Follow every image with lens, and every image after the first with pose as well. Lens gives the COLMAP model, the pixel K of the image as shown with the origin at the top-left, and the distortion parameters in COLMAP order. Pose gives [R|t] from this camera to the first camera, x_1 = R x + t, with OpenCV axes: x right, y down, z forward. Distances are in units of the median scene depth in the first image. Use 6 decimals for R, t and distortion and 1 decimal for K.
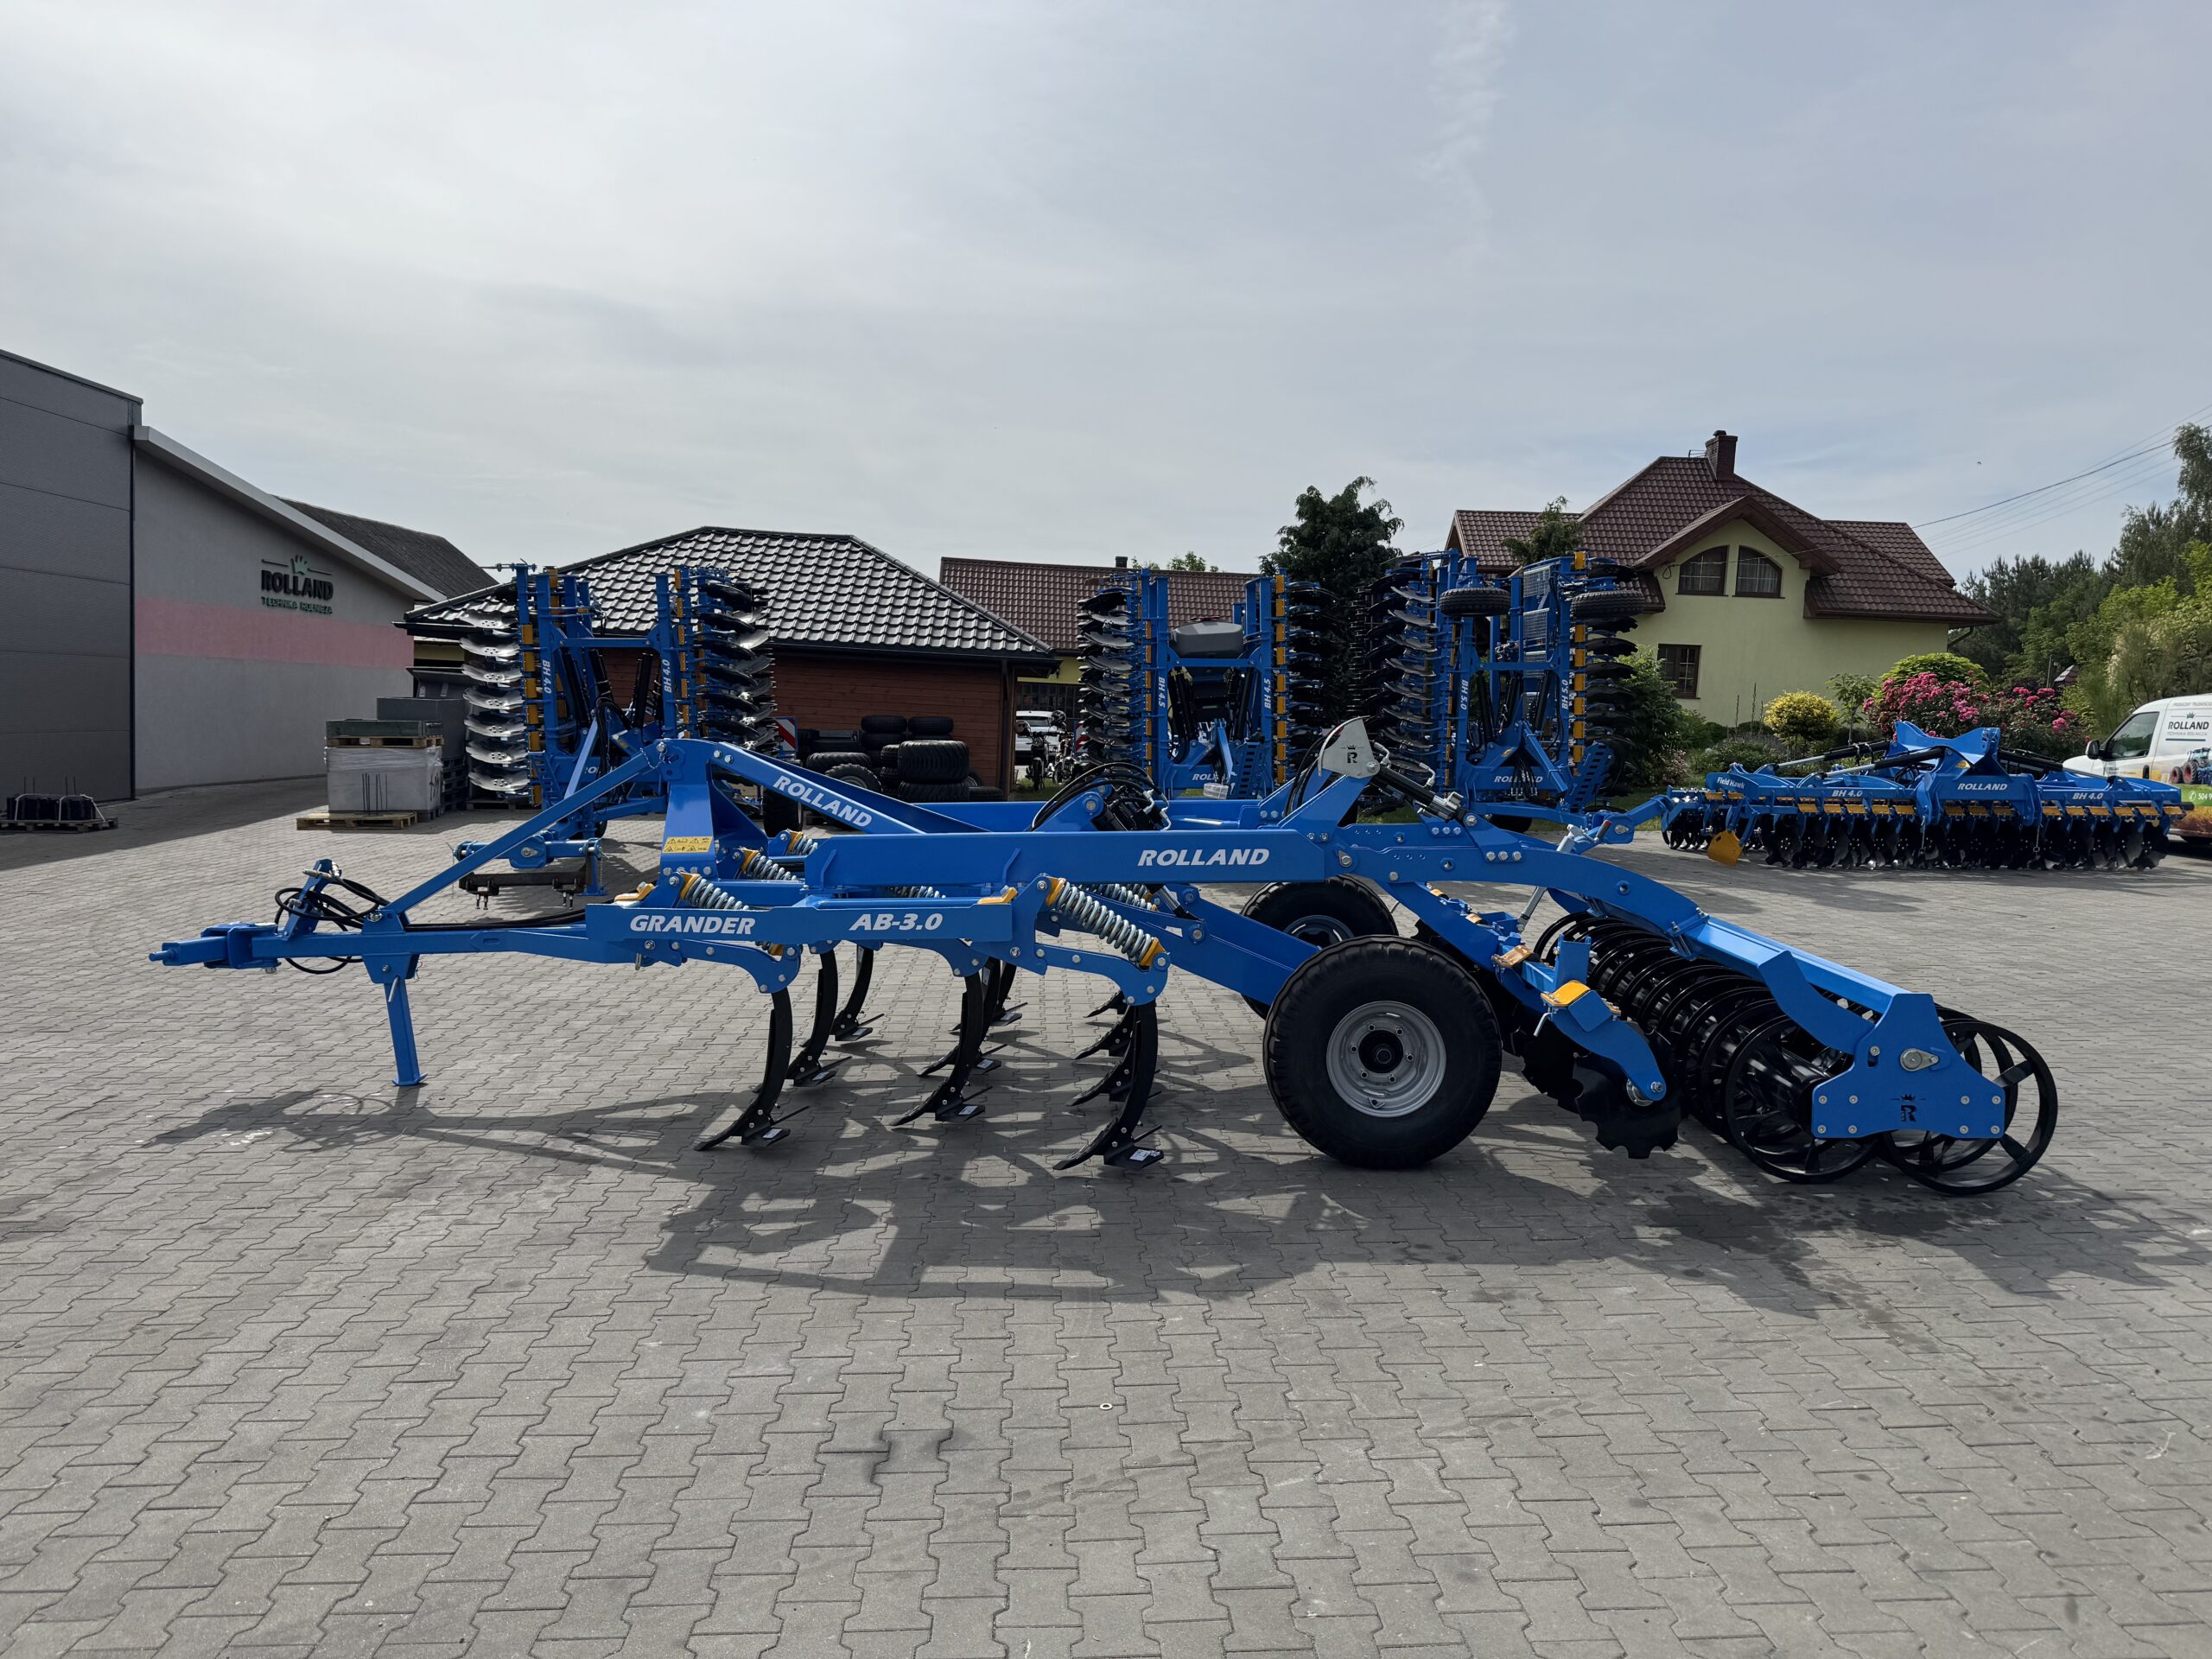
lens RADIAL K [[1554.8, 0, 1098.1], [0, 1554.8, 804.1], [0, 0, 1]] dist [0.055177, -0.063050]
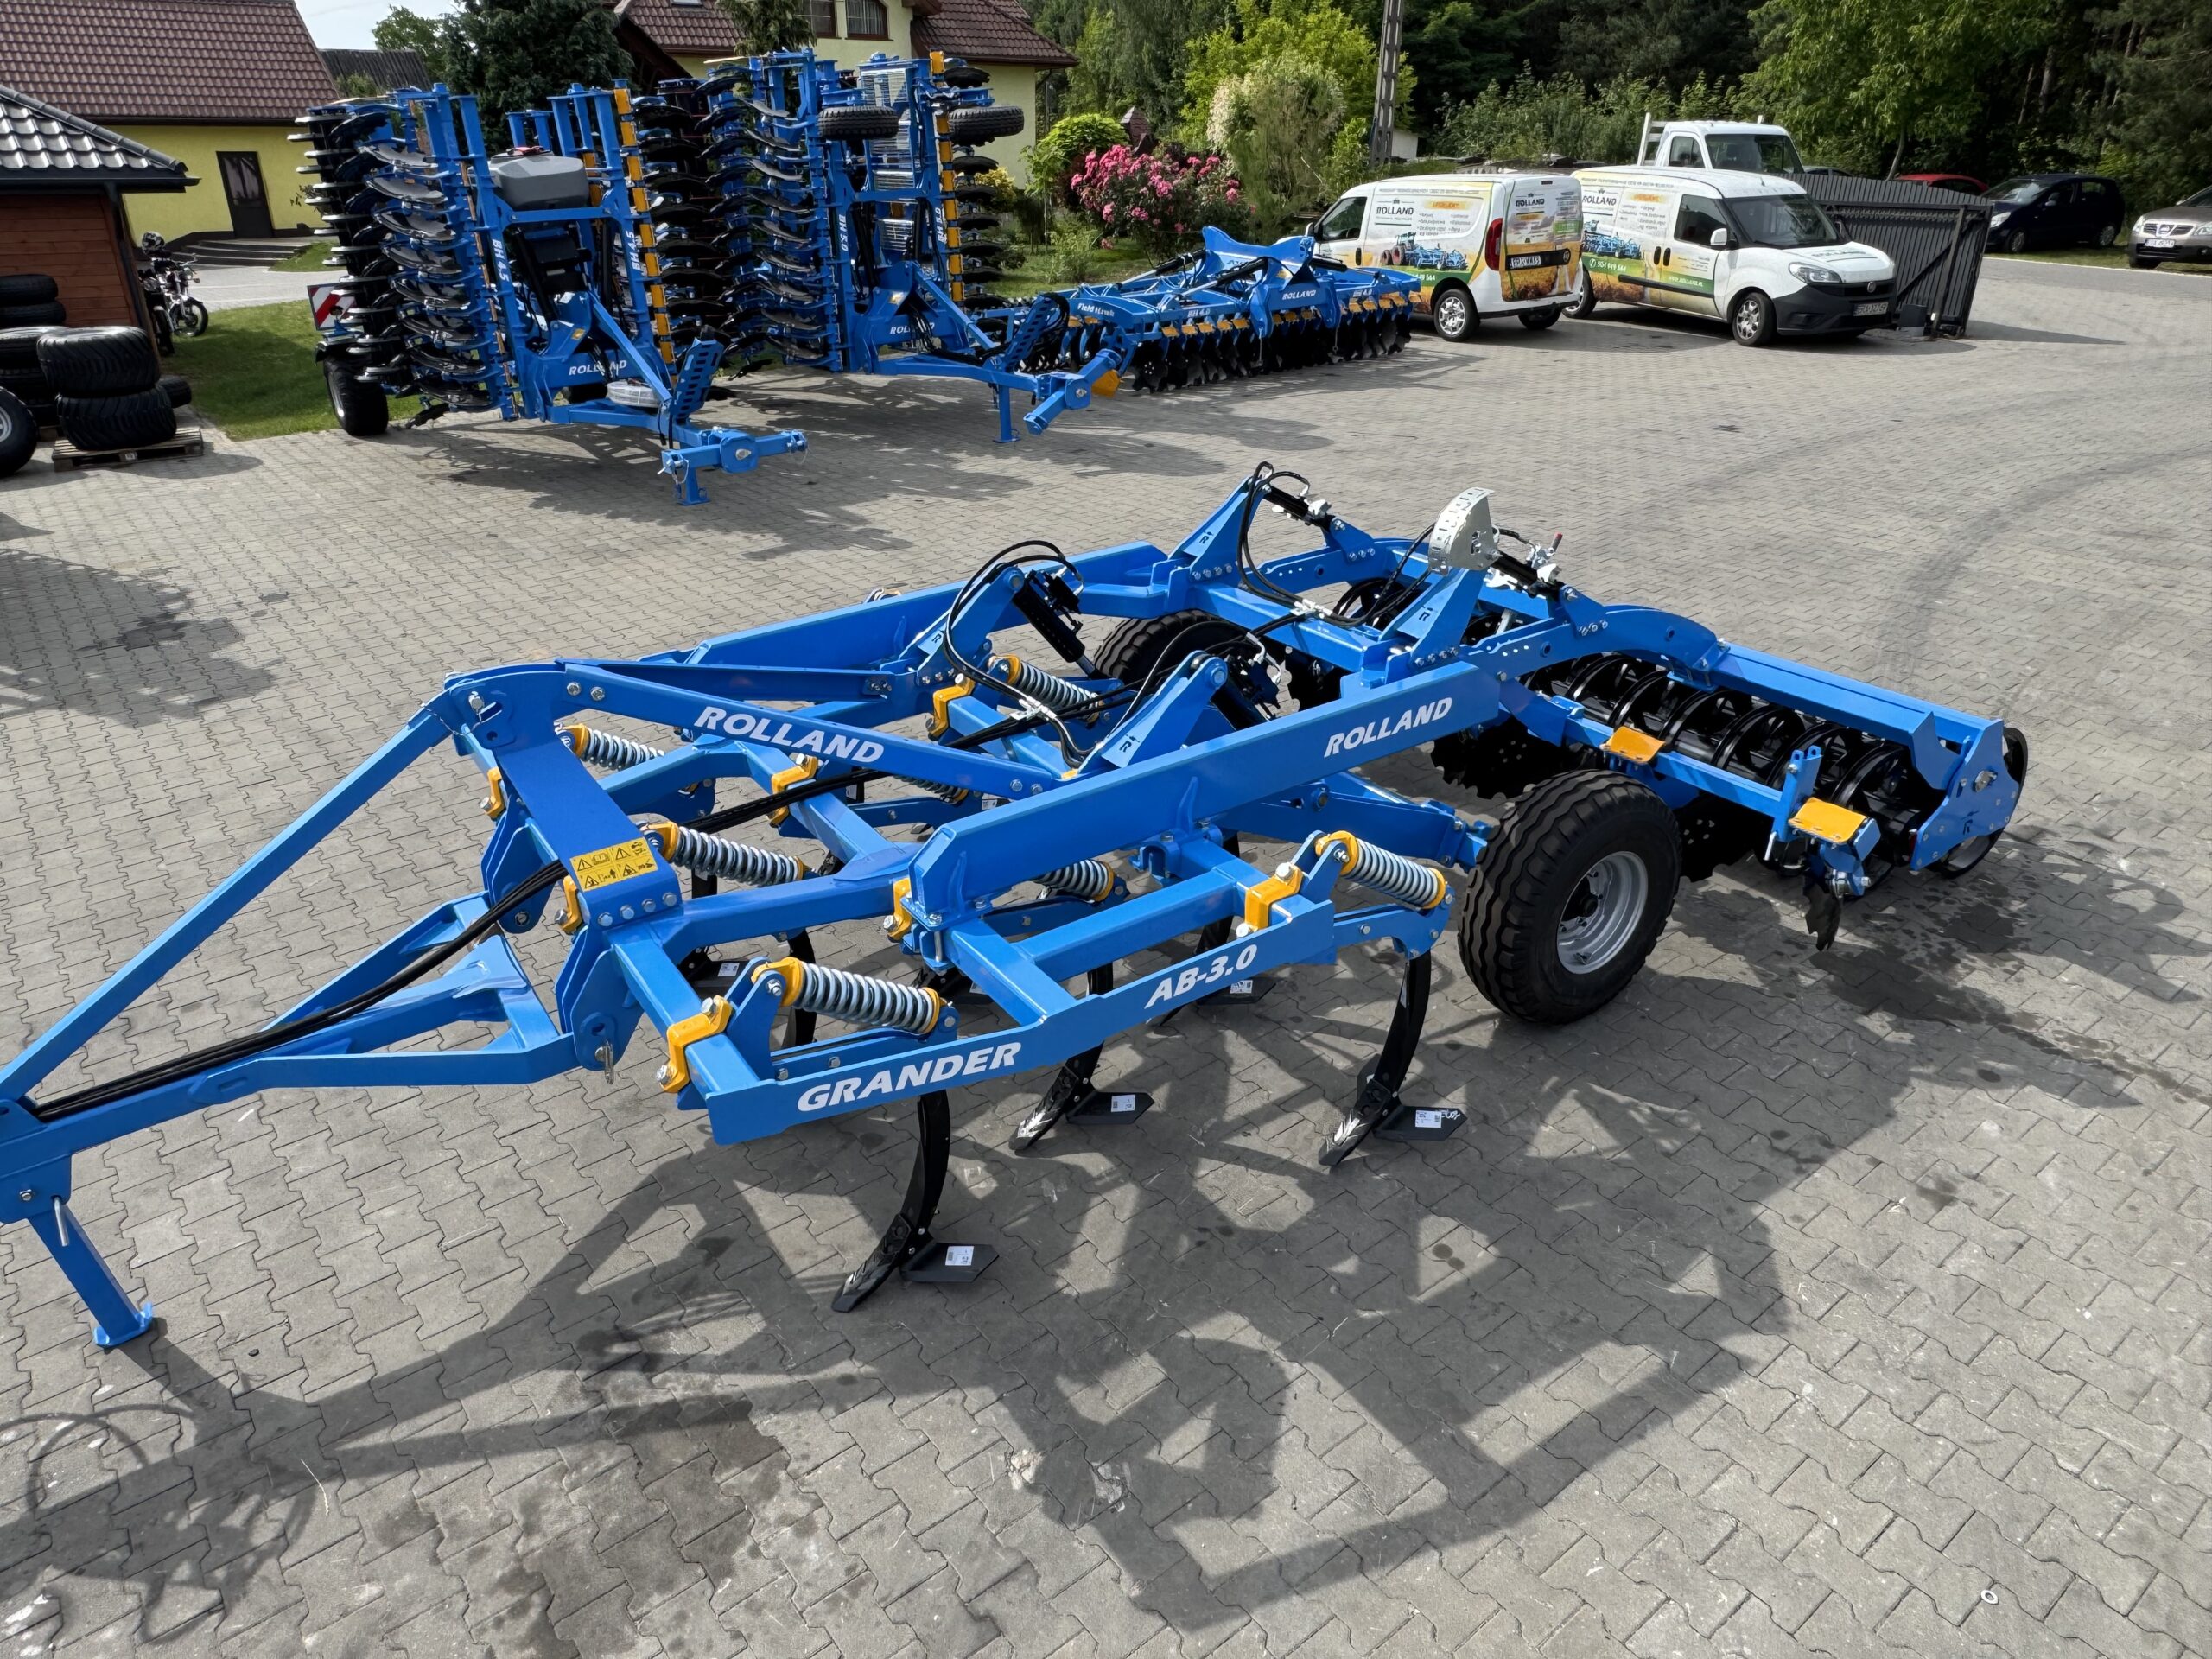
lens RADIAL K [[1458.9, 0, 1094.5], [0, 1458.9, 831.8], [0, 0, 1]] dist [-0.011496, 0.012510]
pose [[0.819285, -0.280567, 0.500054, -0.428078], [0.070292, 0.914674, 0.398033, -0.215786], [-0.569062, -0.290952, 0.769100, 0.512310]]
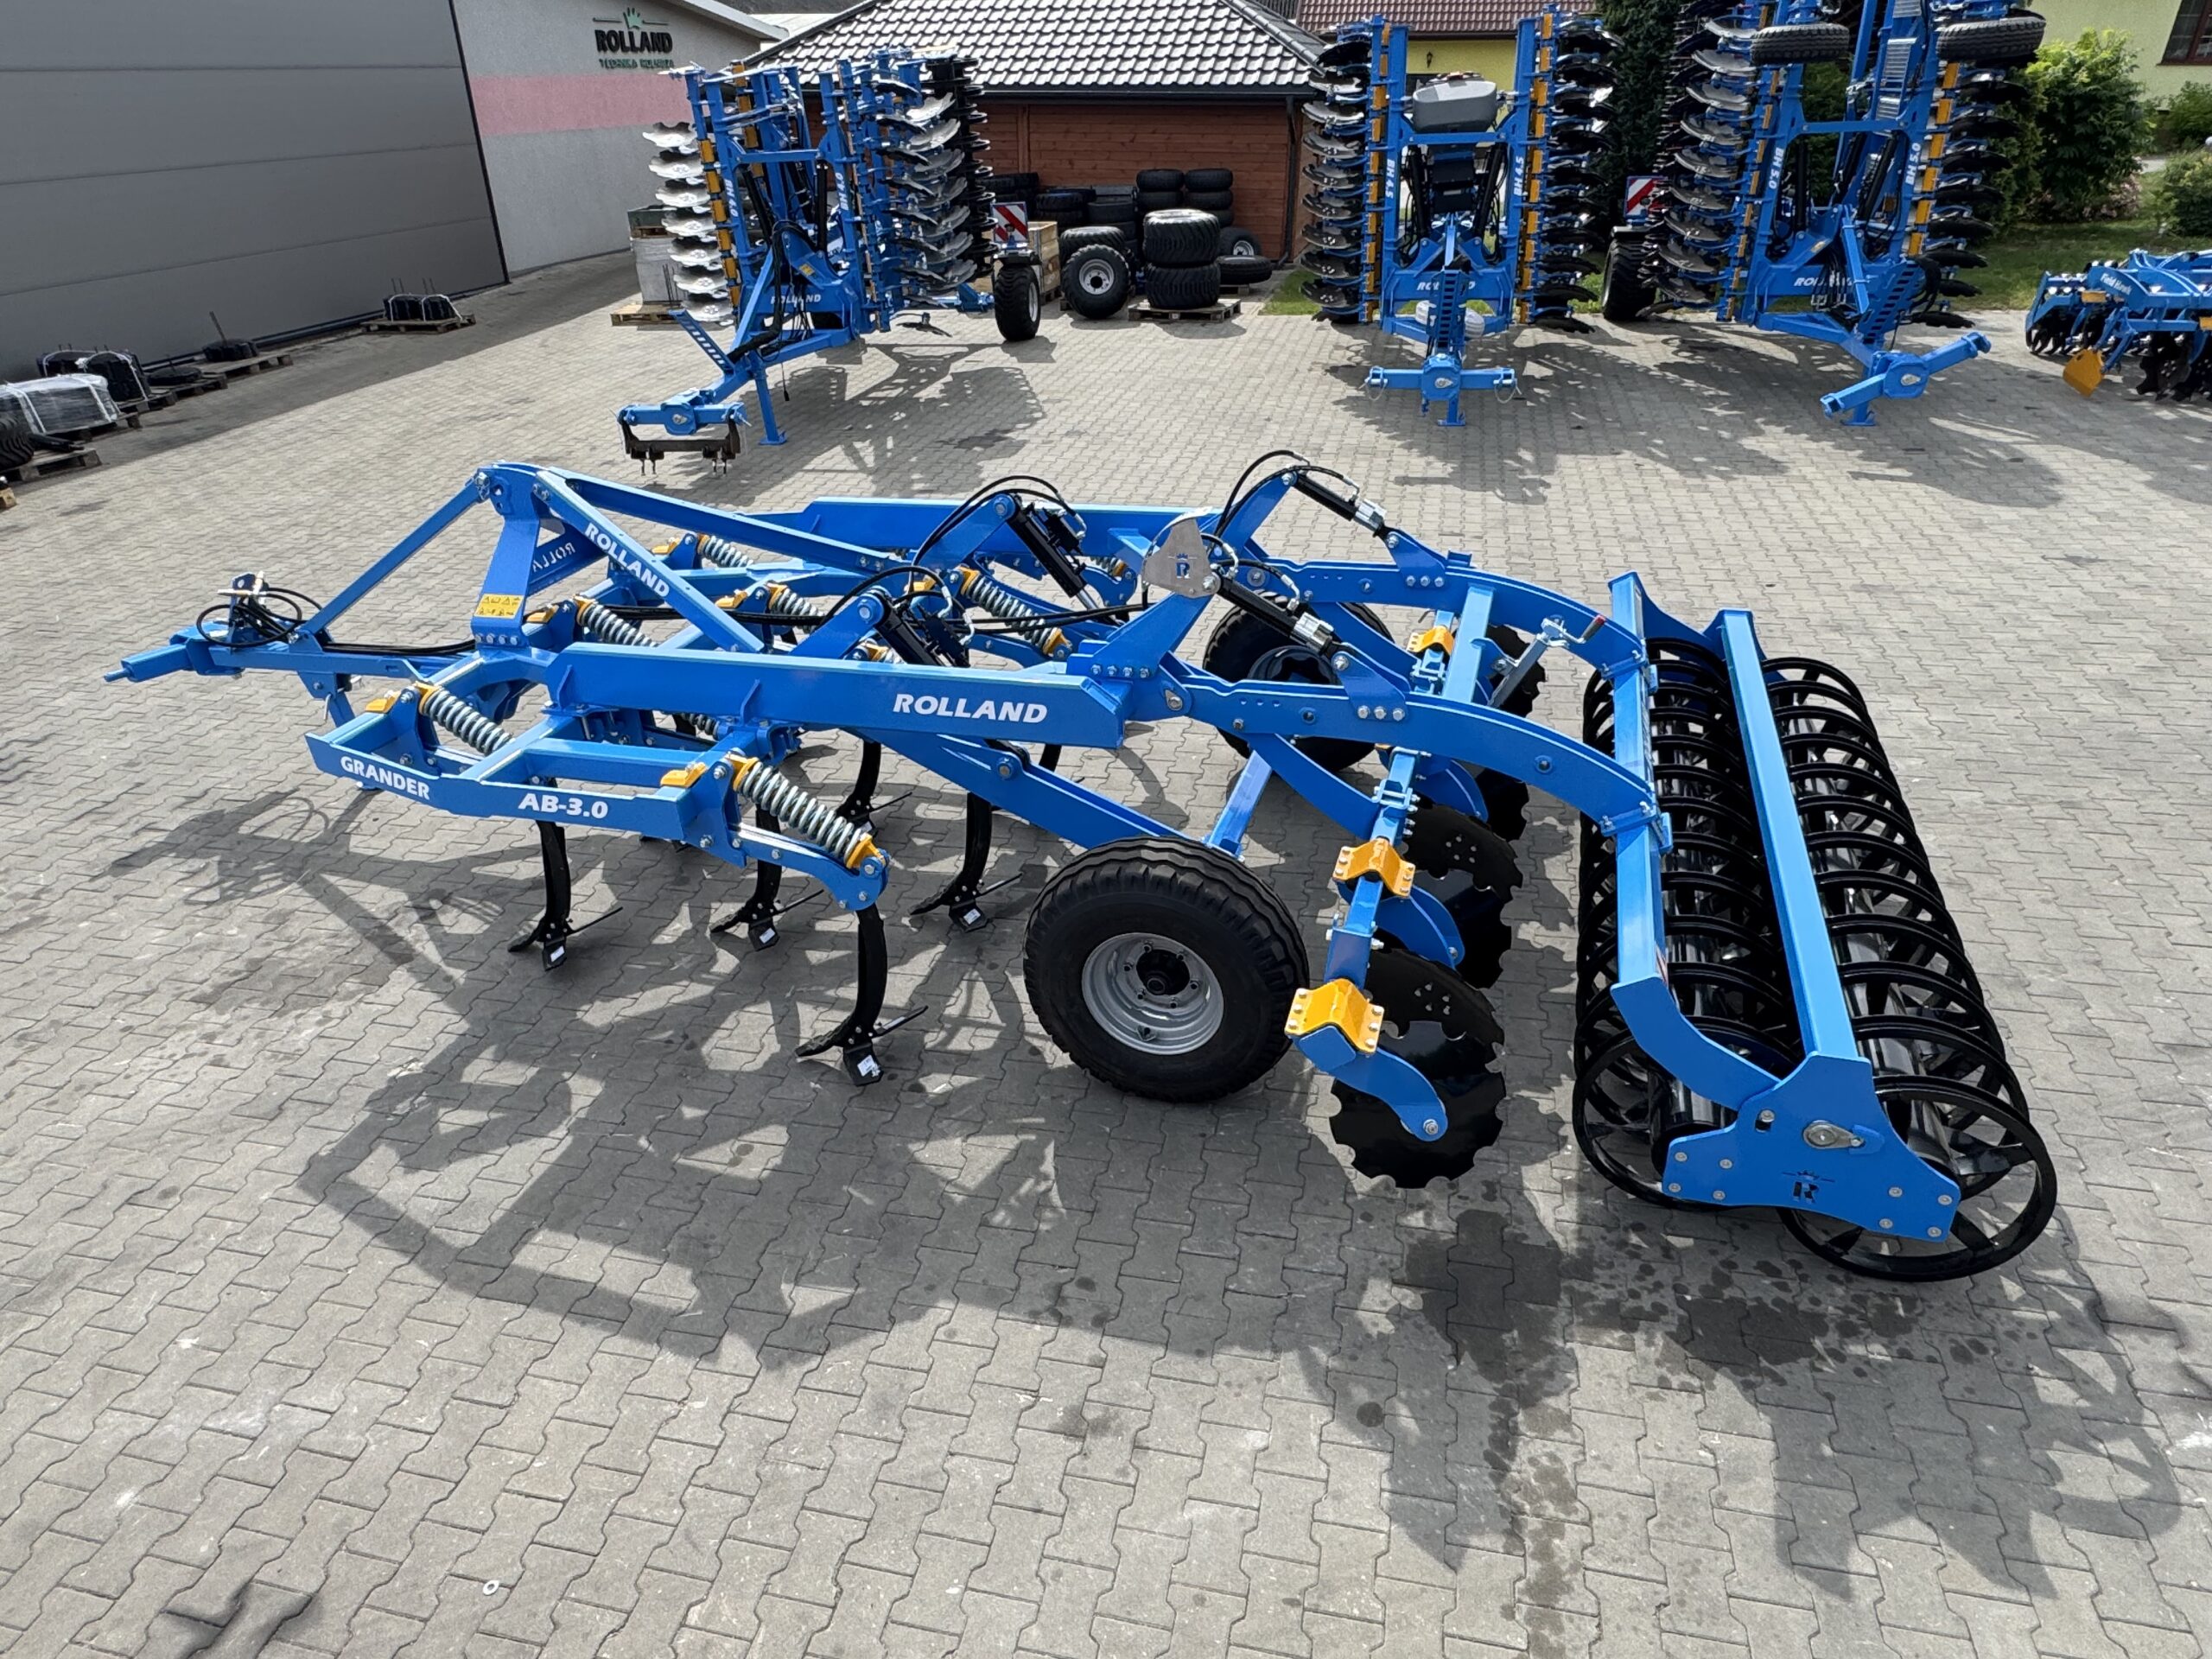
lens RADIAL K [[1360.1, 0, 1090.3], [0, 1360.1, 835.5], [0, 0, 1]] dist [-0.003304, 0.001855]
pose [[0.958916, 0.096135, -0.266904, 0.316419], [0.030029, 0.901151, 0.432465, -0.203145], [0.282096, -0.422712, 0.861241, 0.398706]]
